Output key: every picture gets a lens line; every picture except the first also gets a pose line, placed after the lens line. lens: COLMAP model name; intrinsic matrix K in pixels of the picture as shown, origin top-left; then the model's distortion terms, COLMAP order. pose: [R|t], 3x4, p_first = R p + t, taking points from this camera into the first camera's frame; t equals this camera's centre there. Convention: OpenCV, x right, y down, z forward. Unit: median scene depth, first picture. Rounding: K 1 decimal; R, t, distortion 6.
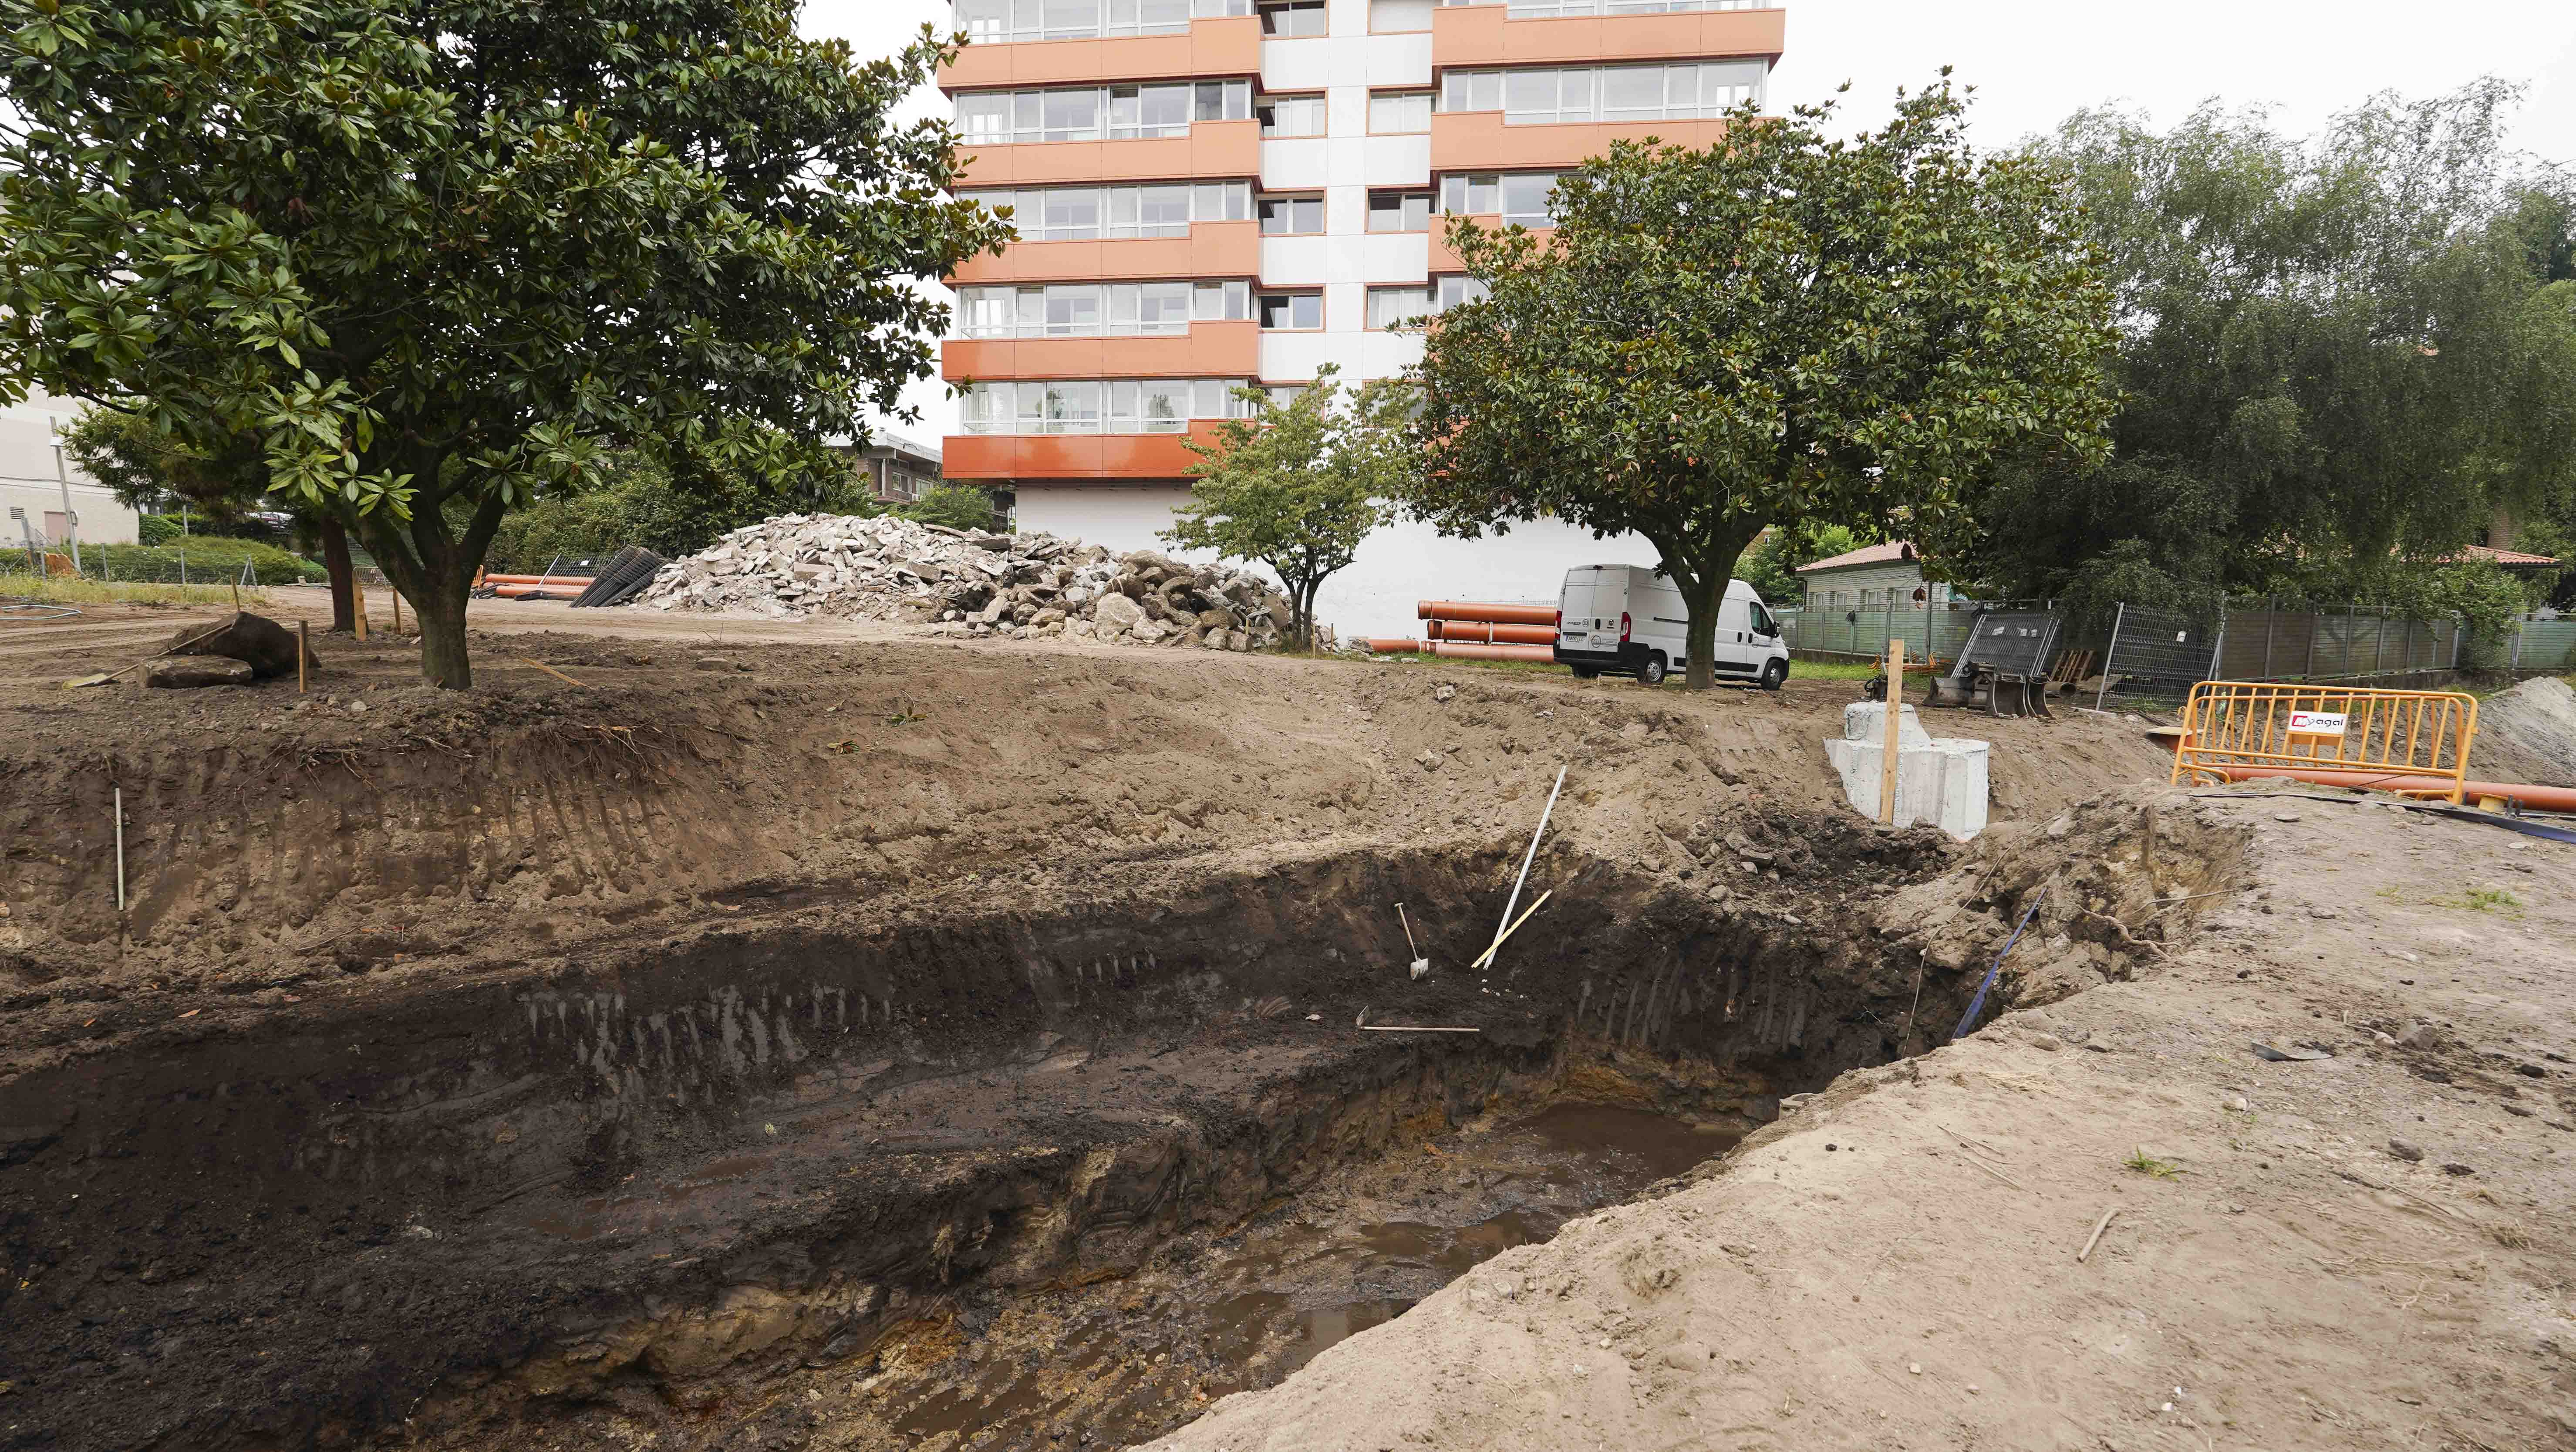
lens RADIAL K [[1135.5, 0, 1288.5], [0, 1135.5, 696.2], [0, 0, 1]] dist [-0.016911, 0.008515]
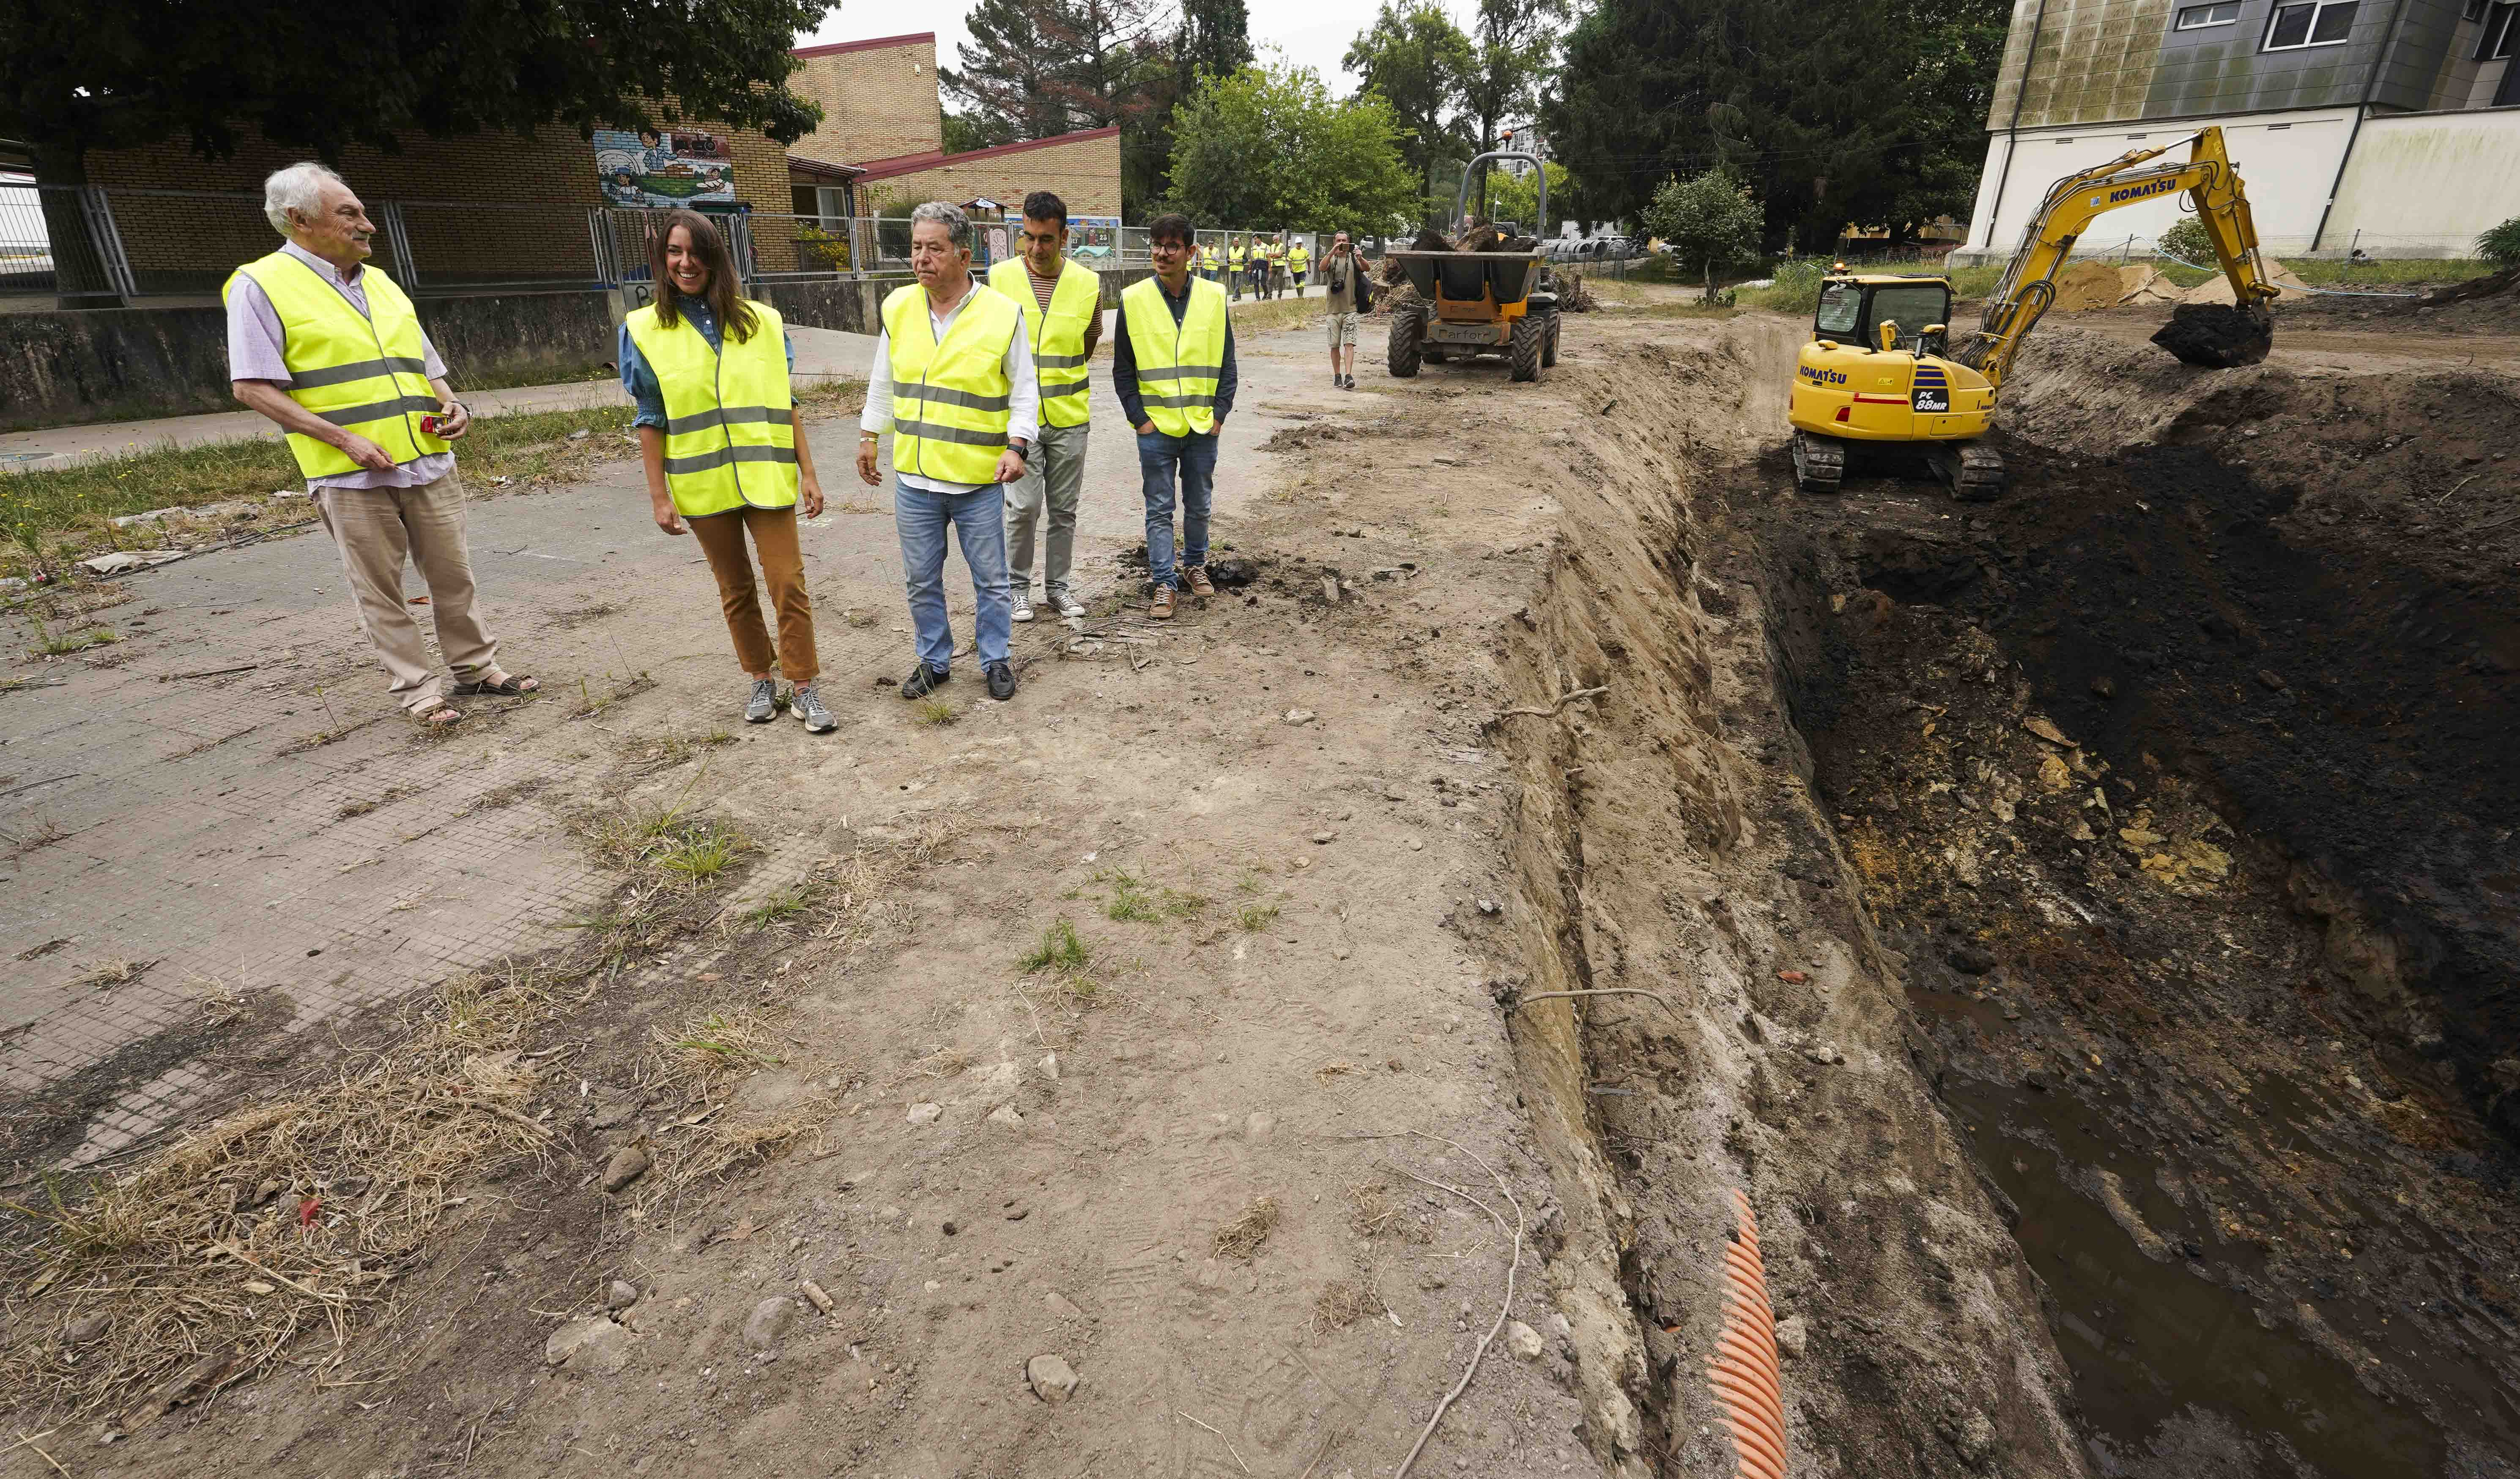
lens RADIAL K [[1117.2, 0, 1256.1], [0, 1117.2, 698.9], [0, 0, 1]] dist [-0.015992, 0.008589]
pose [[-0.806647, 0.201742, -0.555537, 0.540226], [-0.069806, 0.900843, 0.428497, -0.041687], [0.586897, 0.384425, -0.712579, 0.577212]]
